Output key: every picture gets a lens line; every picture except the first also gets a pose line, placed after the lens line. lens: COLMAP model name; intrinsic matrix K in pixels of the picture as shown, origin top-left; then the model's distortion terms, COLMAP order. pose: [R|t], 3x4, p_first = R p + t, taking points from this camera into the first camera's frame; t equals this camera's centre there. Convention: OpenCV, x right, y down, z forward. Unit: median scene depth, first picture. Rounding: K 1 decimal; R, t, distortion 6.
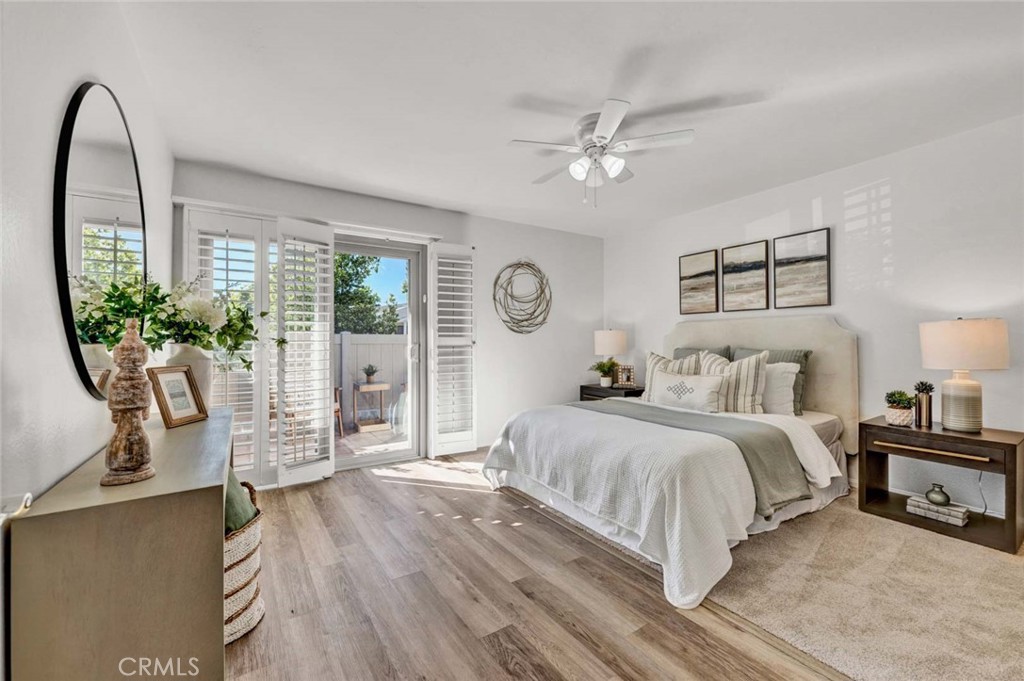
lens RADIAL K [[415.5, 0, 524.6], [0, 415.5, 335.2], [0, 0, 1]] dist [0.016146, -0.000007]
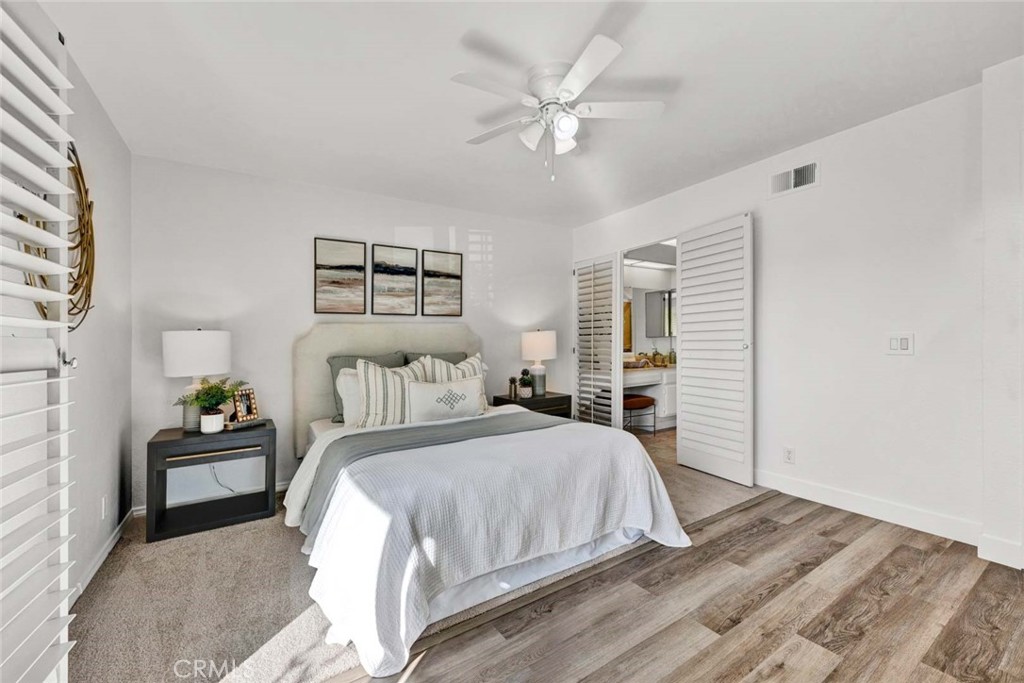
lens RADIAL K [[415.5, 0, 524.6], [0, 415.5, 336.2], [0, 0, 1]] dist [0.016146, -0.000007]
pose [[0.019593, 0.020311, 0.999602, -0.445550], [0.008520, 0.999754, -0.020481, 0.013592], [-0.999772, 0.008918, 0.019415, 0.701029]]
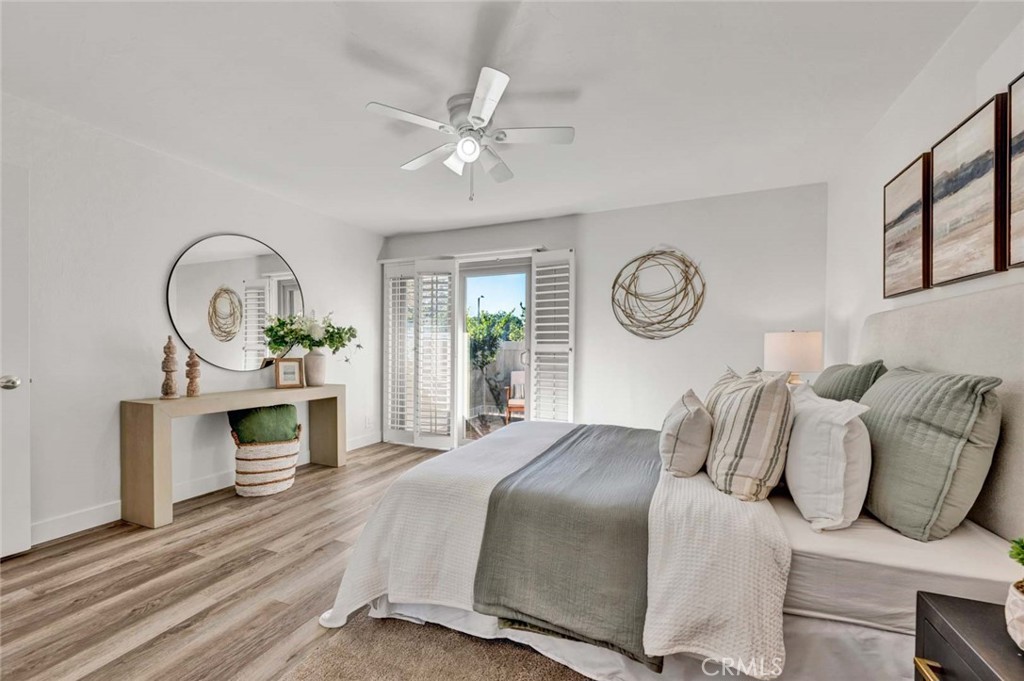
lens RADIAL K [[428.1, 0, 517.8], [0, 428.1, 347.0], [0, 0, 1]] dist [0.017029, -0.000066]
pose [[0.535545, 0.006647, -0.844480, 0.694979], [0.001909, 0.999957, 0.009081, 0.002871], [0.844504, -0.006475, 0.535509, 0.400947]]
